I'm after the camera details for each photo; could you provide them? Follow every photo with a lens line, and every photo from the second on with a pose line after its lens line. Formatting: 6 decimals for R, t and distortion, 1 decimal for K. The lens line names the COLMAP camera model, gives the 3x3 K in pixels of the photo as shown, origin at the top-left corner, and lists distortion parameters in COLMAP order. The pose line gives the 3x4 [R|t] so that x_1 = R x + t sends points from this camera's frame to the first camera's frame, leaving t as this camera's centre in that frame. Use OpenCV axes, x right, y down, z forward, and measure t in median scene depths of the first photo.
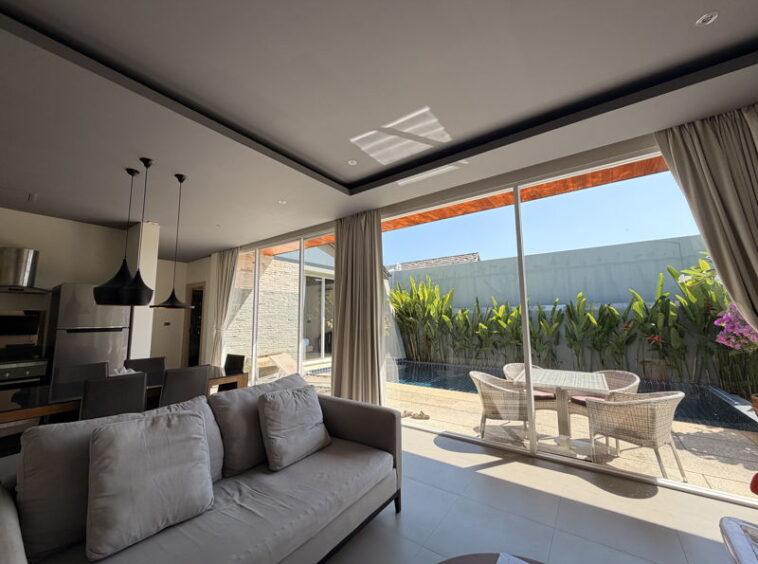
lens RADIAL K [[303.9, 0, 374.9], [0, 303.9, 283.7], [0, 0, 1]] dist [0.001753, 0.000190]
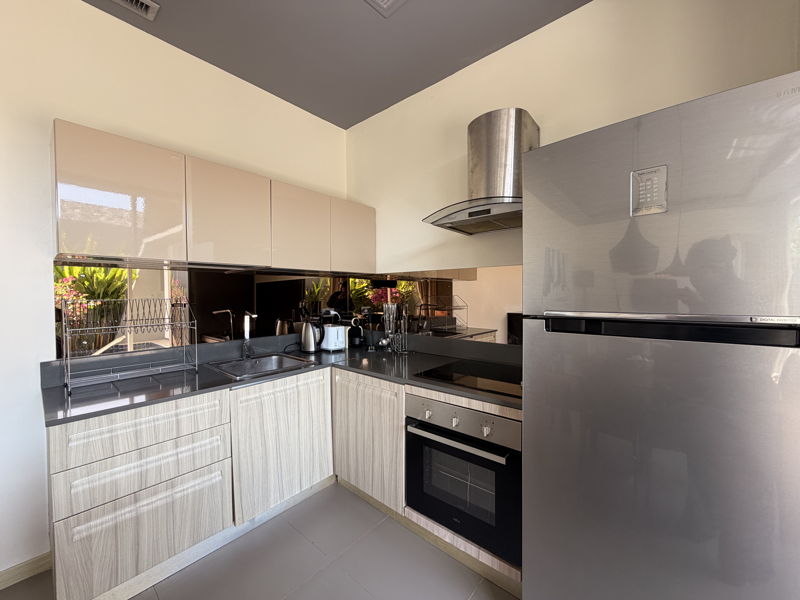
lens RADIAL K [[319.8, 0, 397.7], [0, 319.8, 302.4], [0, 0, 1]] dist [0.001398, -0.000168]
pose [[-0.081068, 0.035318, -0.996083, -0.692564], [0.118551, 0.992619, 0.025547, 0.107411], [0.989633, -0.116016, -0.084656, 0.872555]]
